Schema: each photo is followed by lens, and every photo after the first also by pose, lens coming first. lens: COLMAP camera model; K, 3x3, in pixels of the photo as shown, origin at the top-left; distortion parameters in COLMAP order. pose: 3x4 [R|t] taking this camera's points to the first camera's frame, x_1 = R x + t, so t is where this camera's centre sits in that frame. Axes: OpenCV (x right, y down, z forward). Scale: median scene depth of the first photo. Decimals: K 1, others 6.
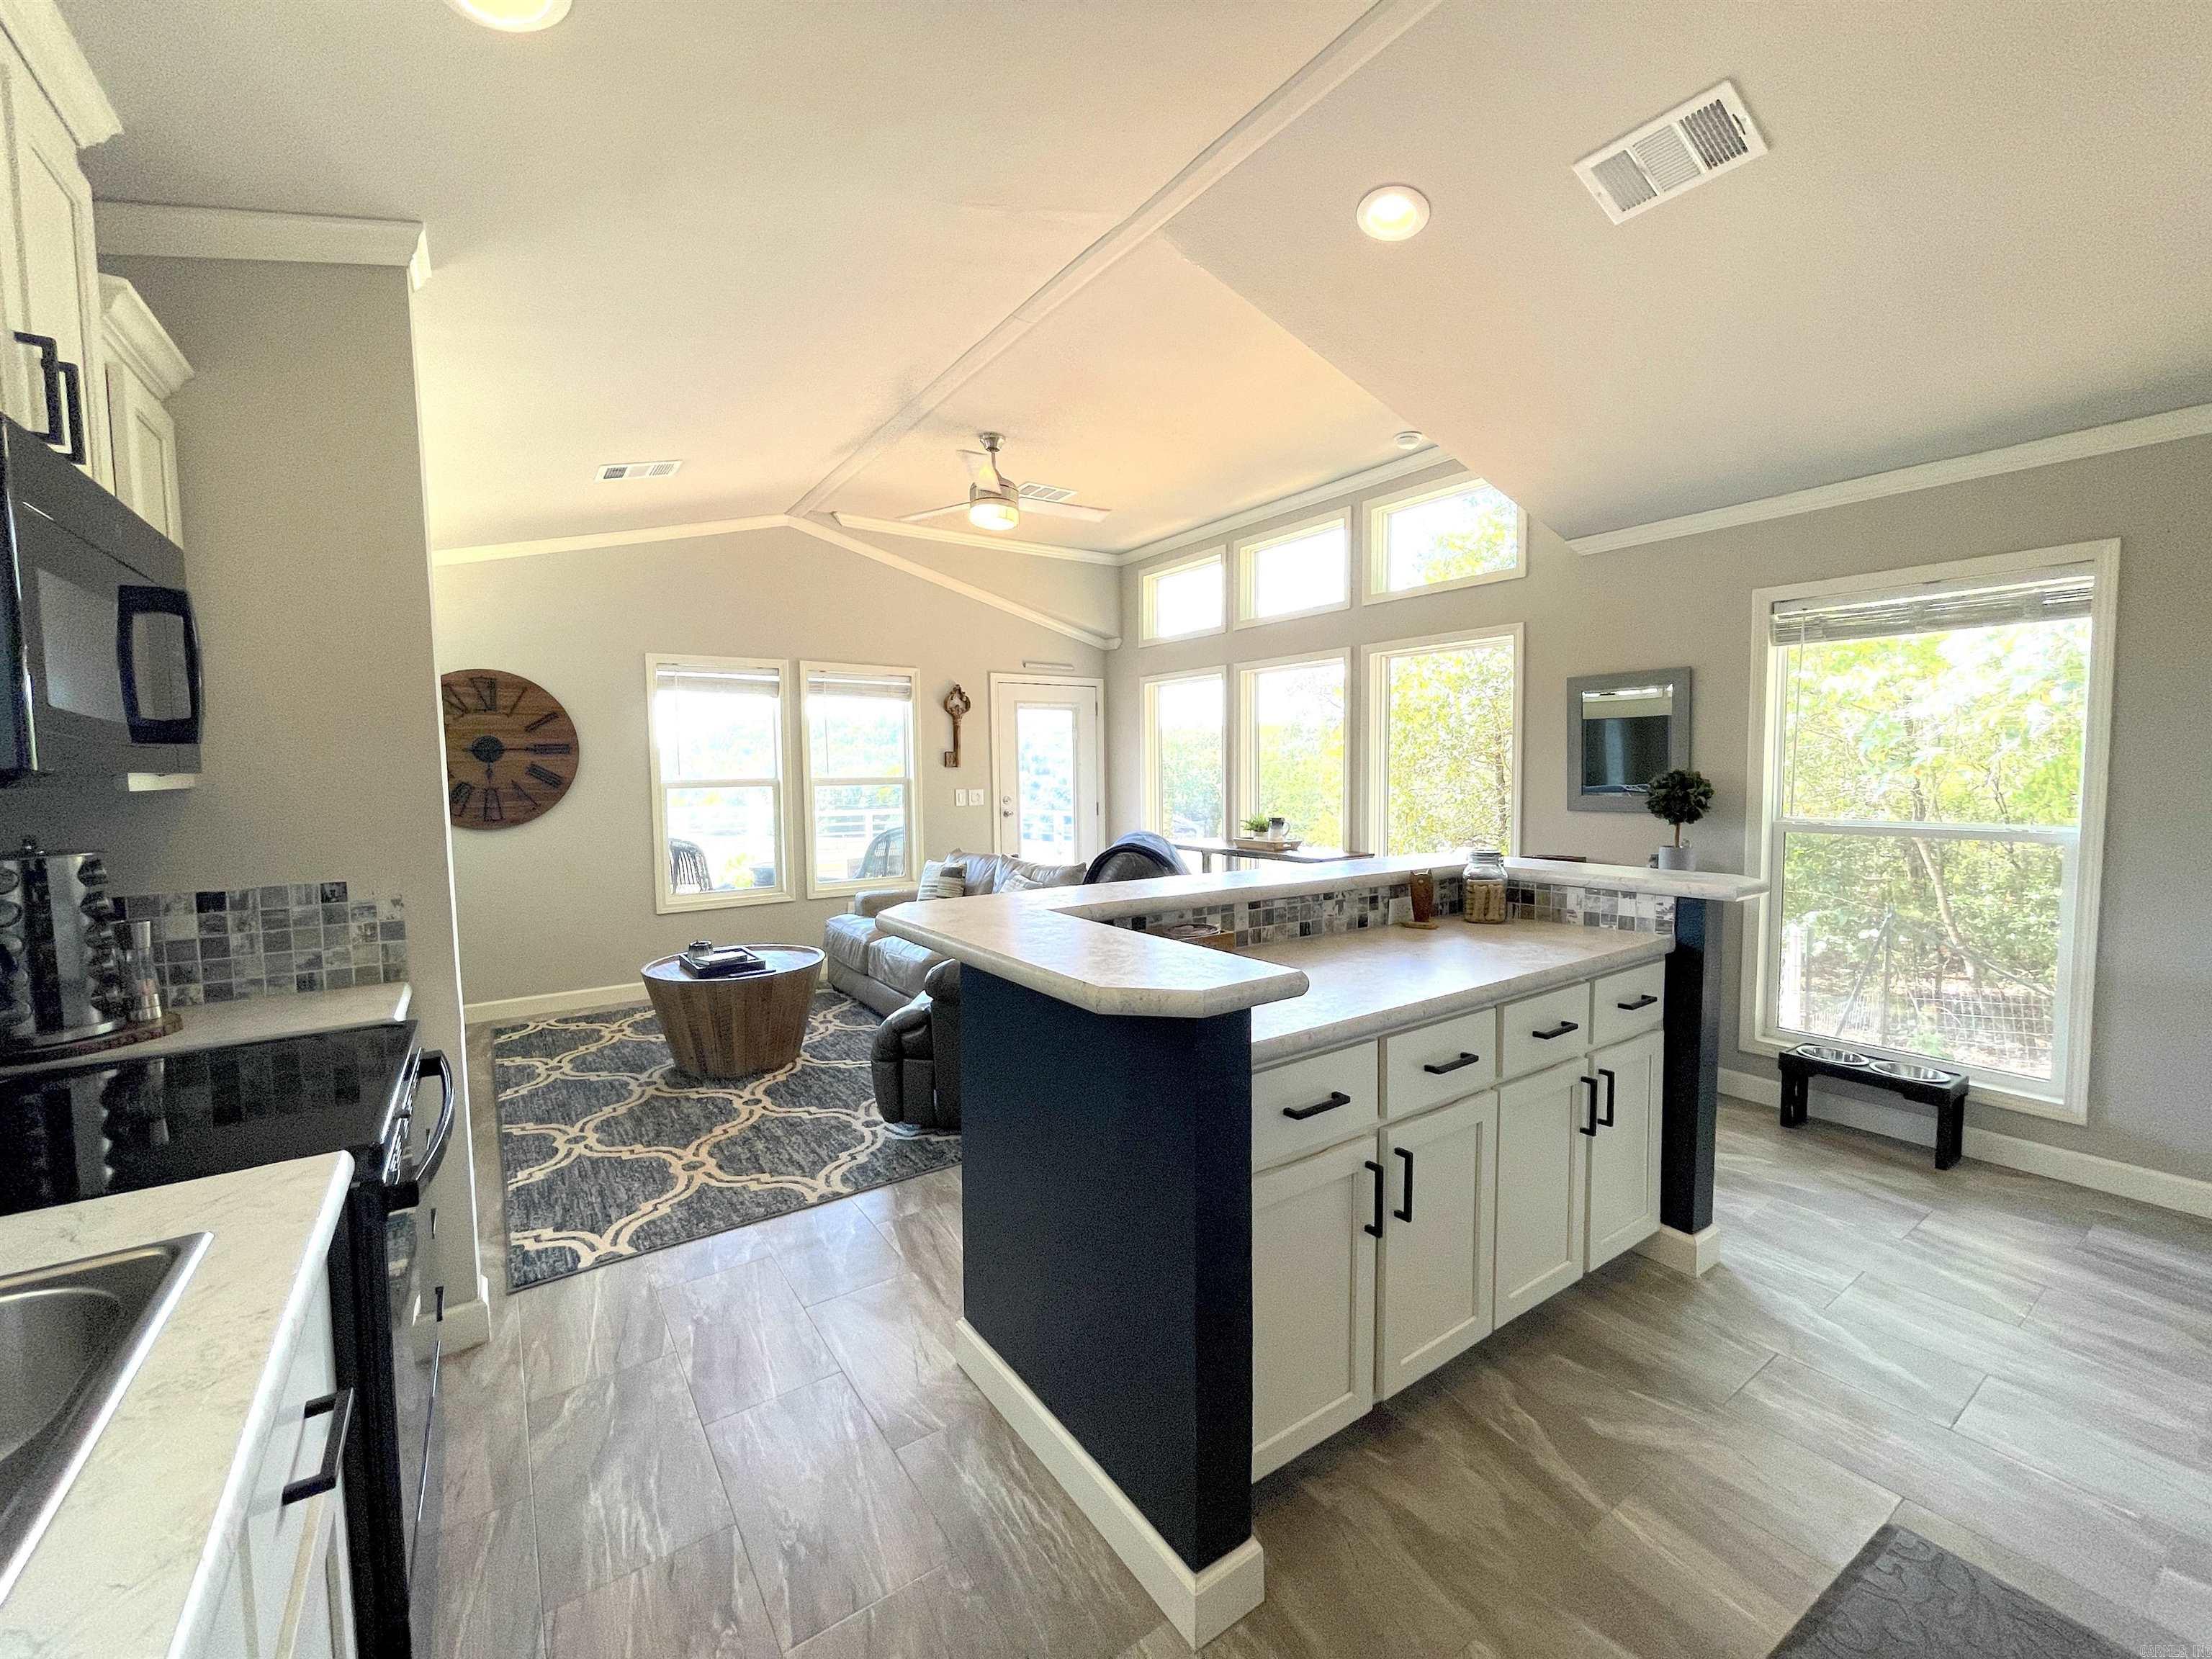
lens RADIAL K [[897.8, 0, 1106.0], [0, 897.8, 829.5], [0, 0, 1]] dist [-0.002795, -0.000574]
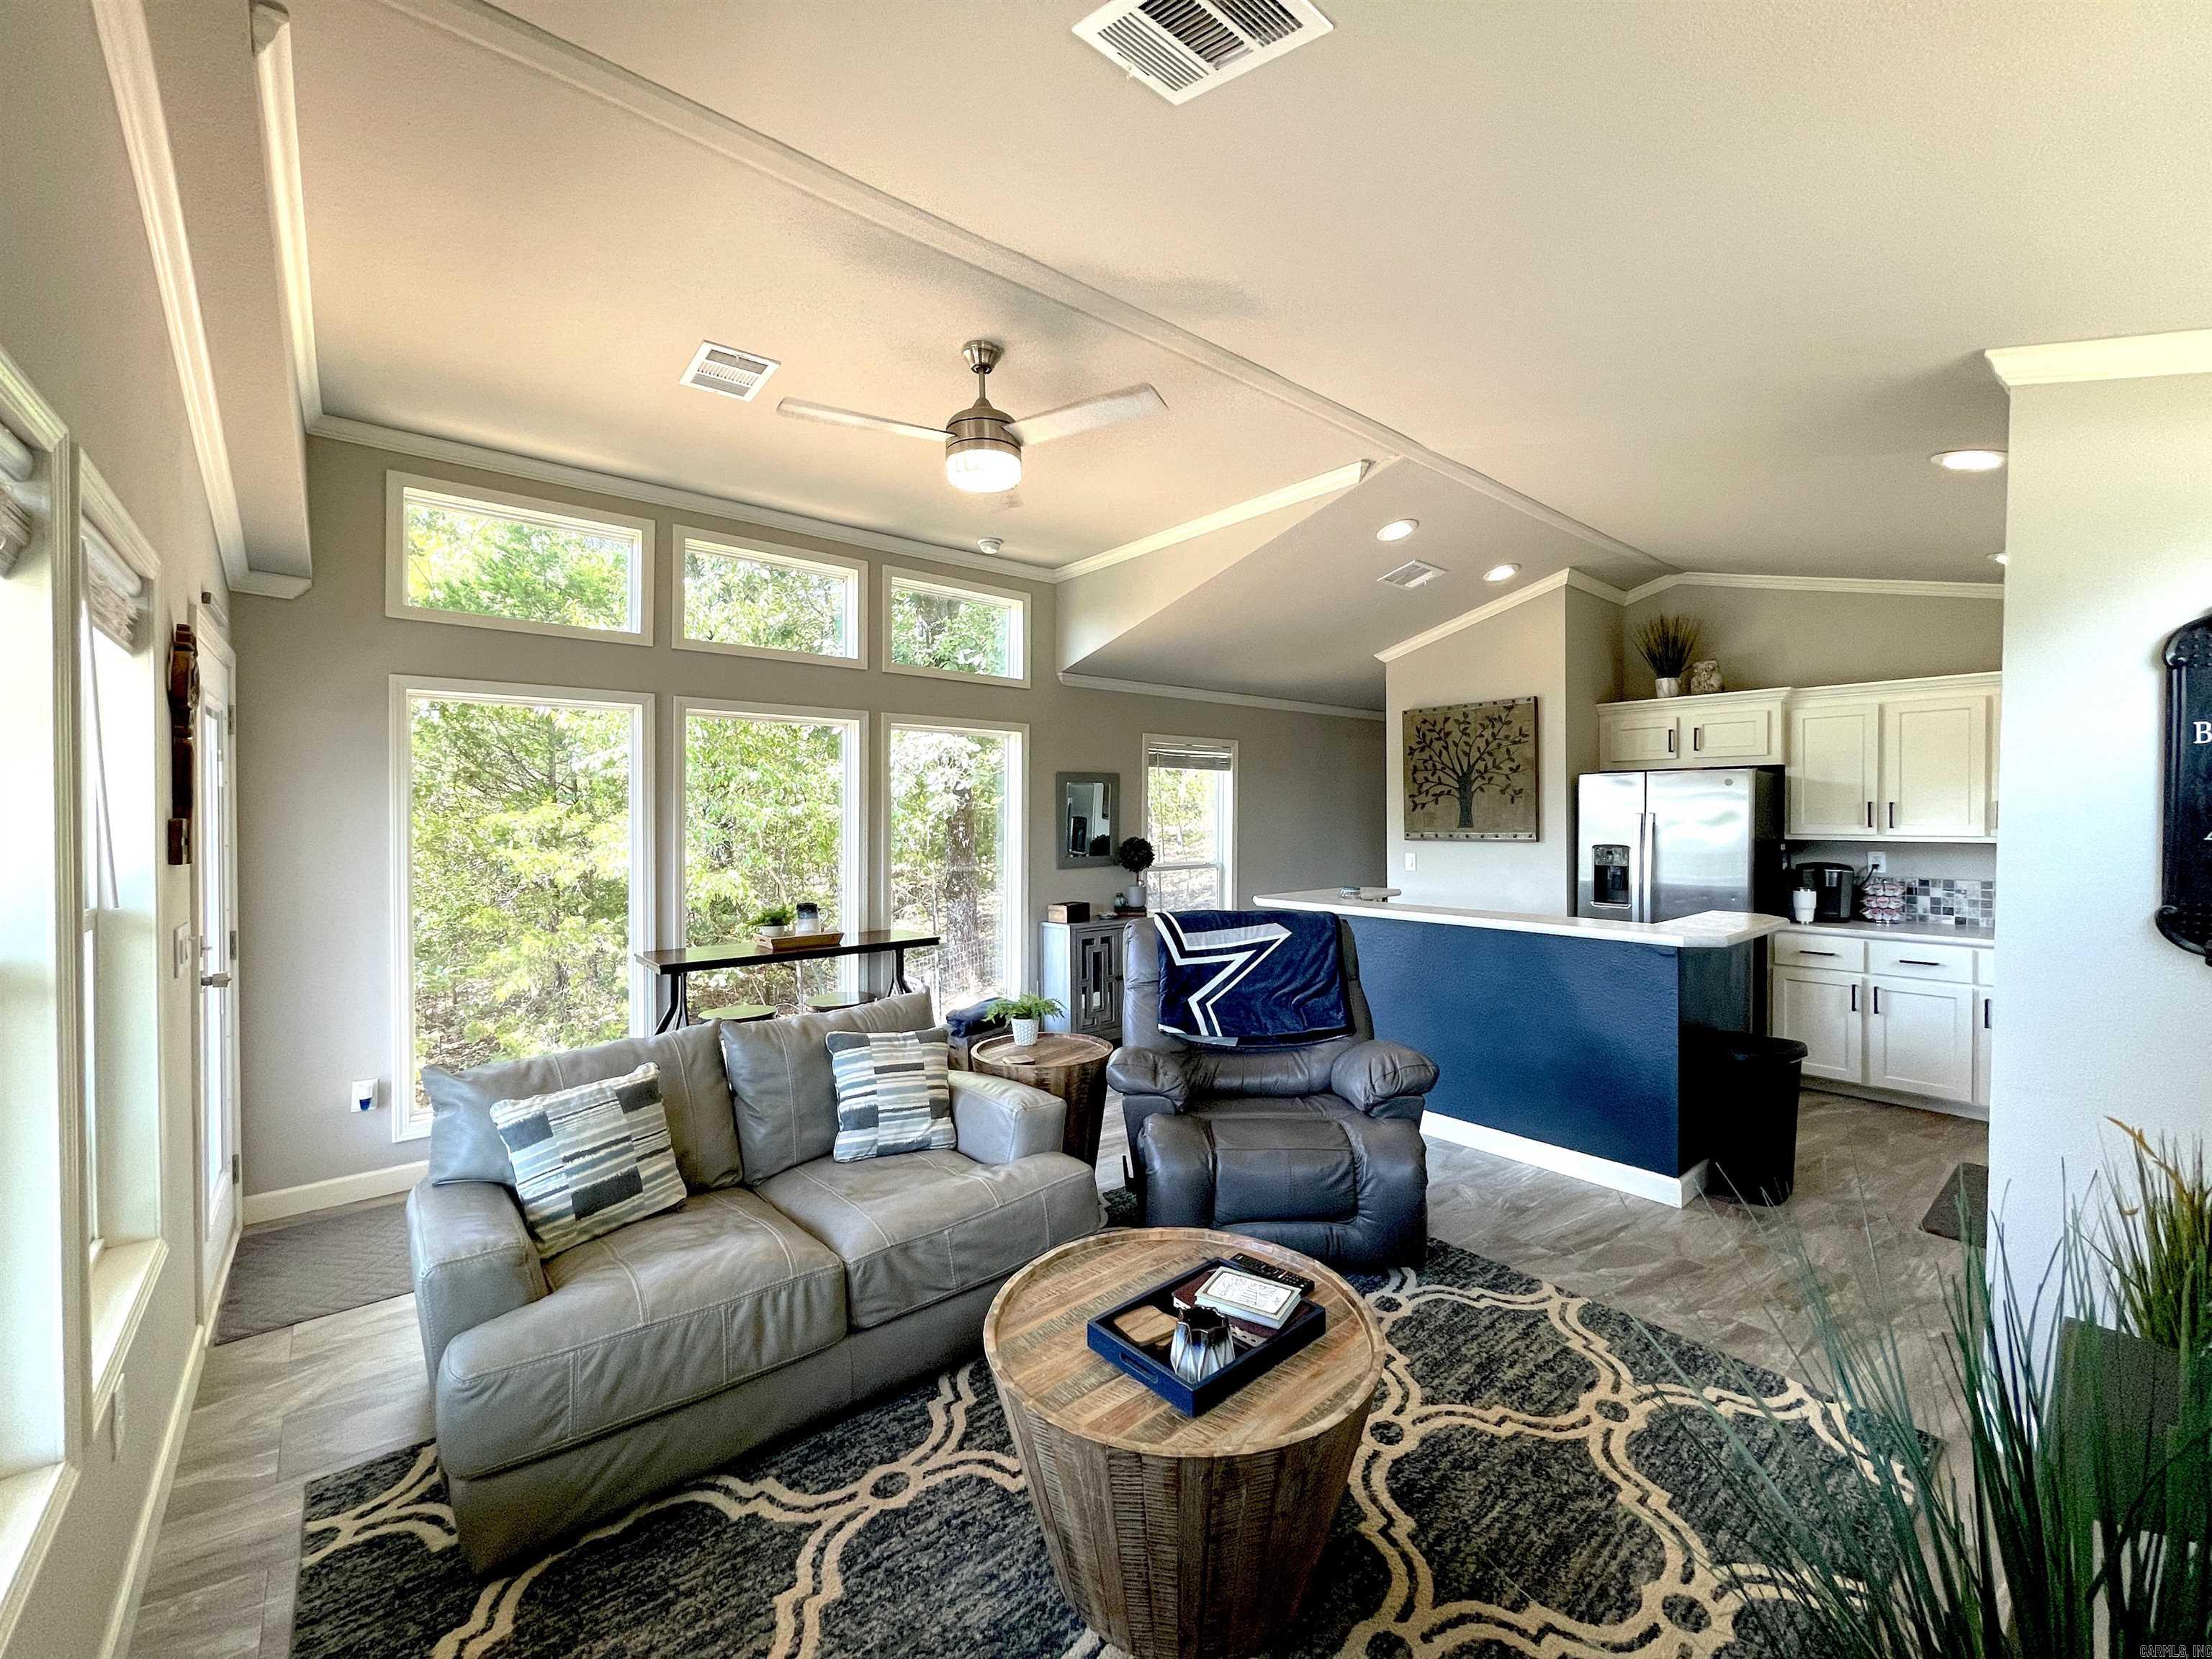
lens RADIAL K [[912.0, 0, 1106.0], [0, 912.0, 829.5], [0, 0, 1]] dist [0.001437, 0.013878]
pose [[-0.097305, -0.010101, 0.995203, -1.122812], [0.070557, 0.997363, 0.017022, -0.132259], [-0.992751, 0.071875, -0.096335, 1.402425]]
